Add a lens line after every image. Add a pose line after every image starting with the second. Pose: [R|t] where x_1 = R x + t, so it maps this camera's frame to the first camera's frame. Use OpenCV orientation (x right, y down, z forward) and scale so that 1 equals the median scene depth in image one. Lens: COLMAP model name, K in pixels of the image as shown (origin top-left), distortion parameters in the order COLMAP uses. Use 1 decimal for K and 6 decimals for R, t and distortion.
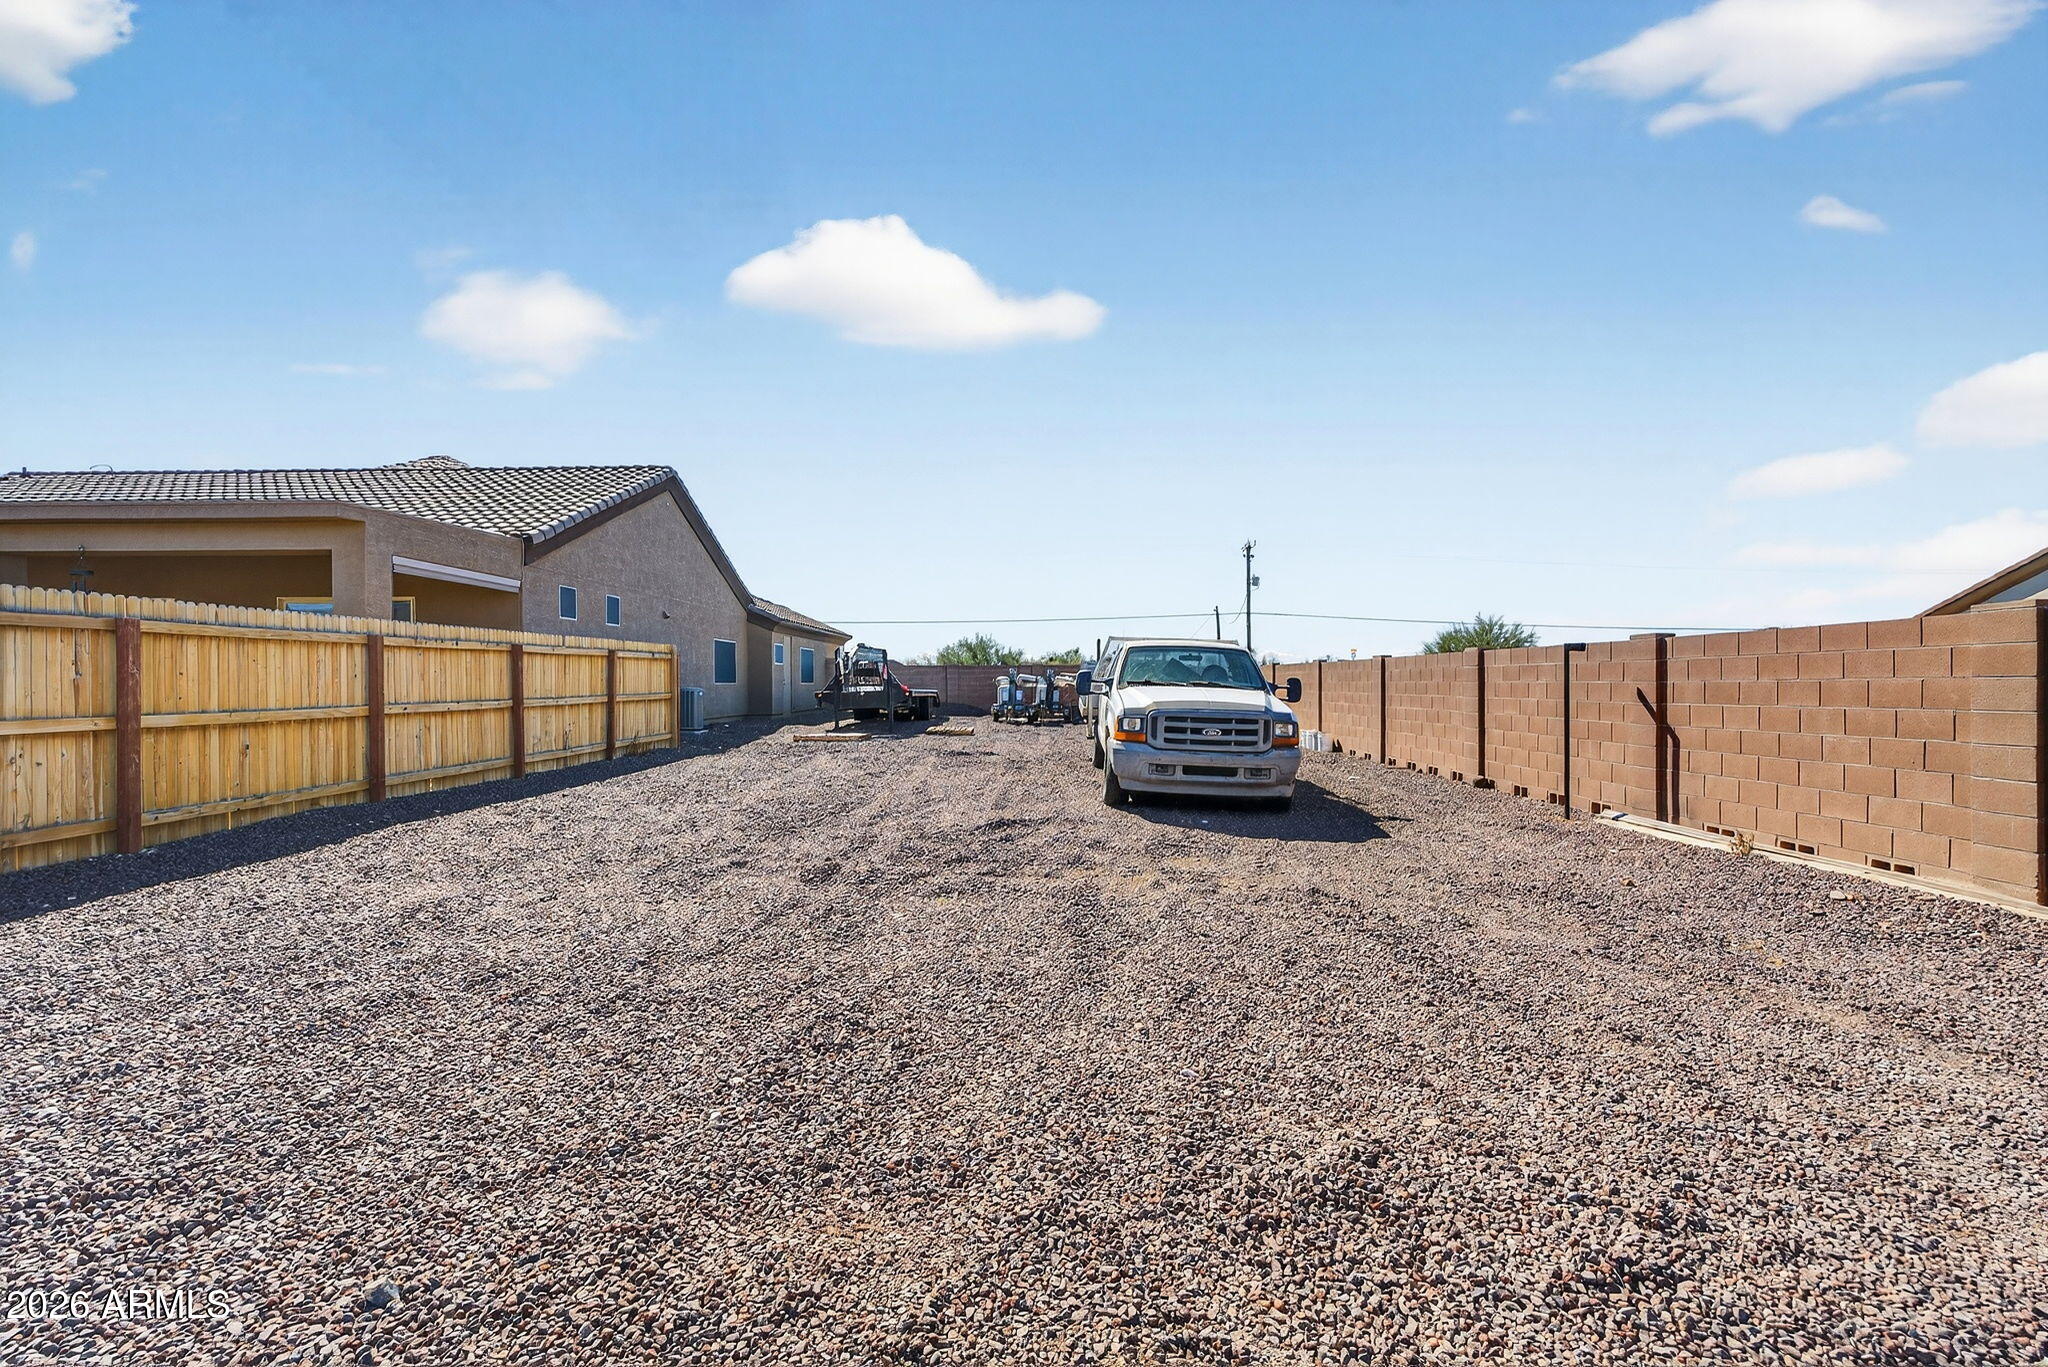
lens RADIAL K [[916.5, 0, 1018.9], [0, 916.5, 680.3], [0, 0, 1]] dist [-0.008587, 0.002926]
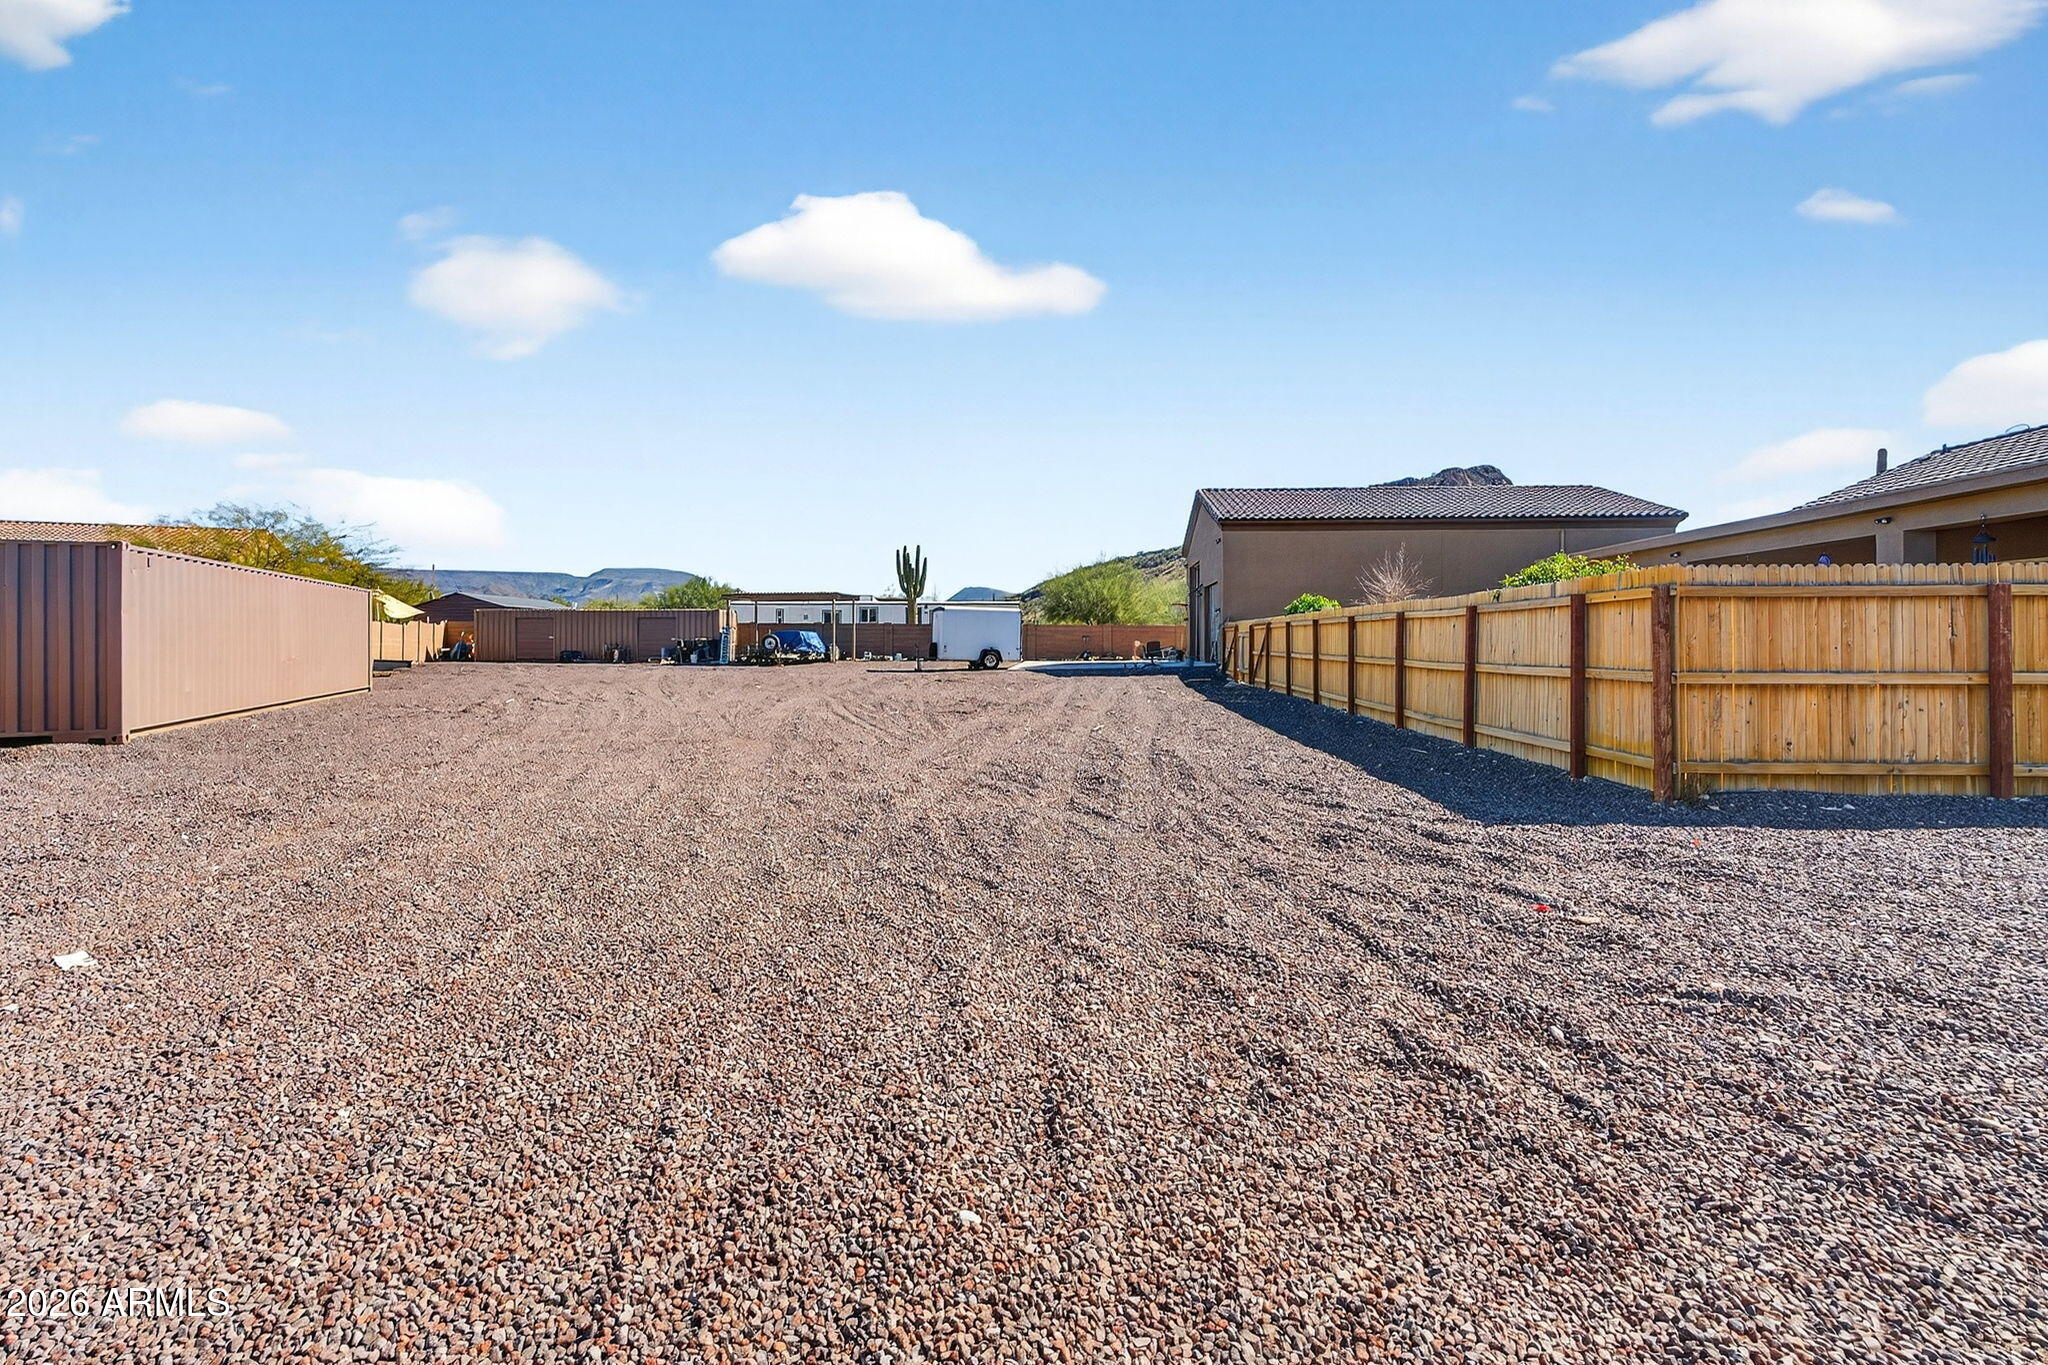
lens RADIAL K [[916.5, 0, 1018.9], [0, 916.5, 679.3], [0, 0, 1]] dist [-0.008587, 0.002926]
pose [[-0.056071, 0.031583, -0.997927, 0.193475], [0.009827, 0.999469, 0.031080, 0.002037], [0.998378, -0.008064, -0.056351, -0.125396]]
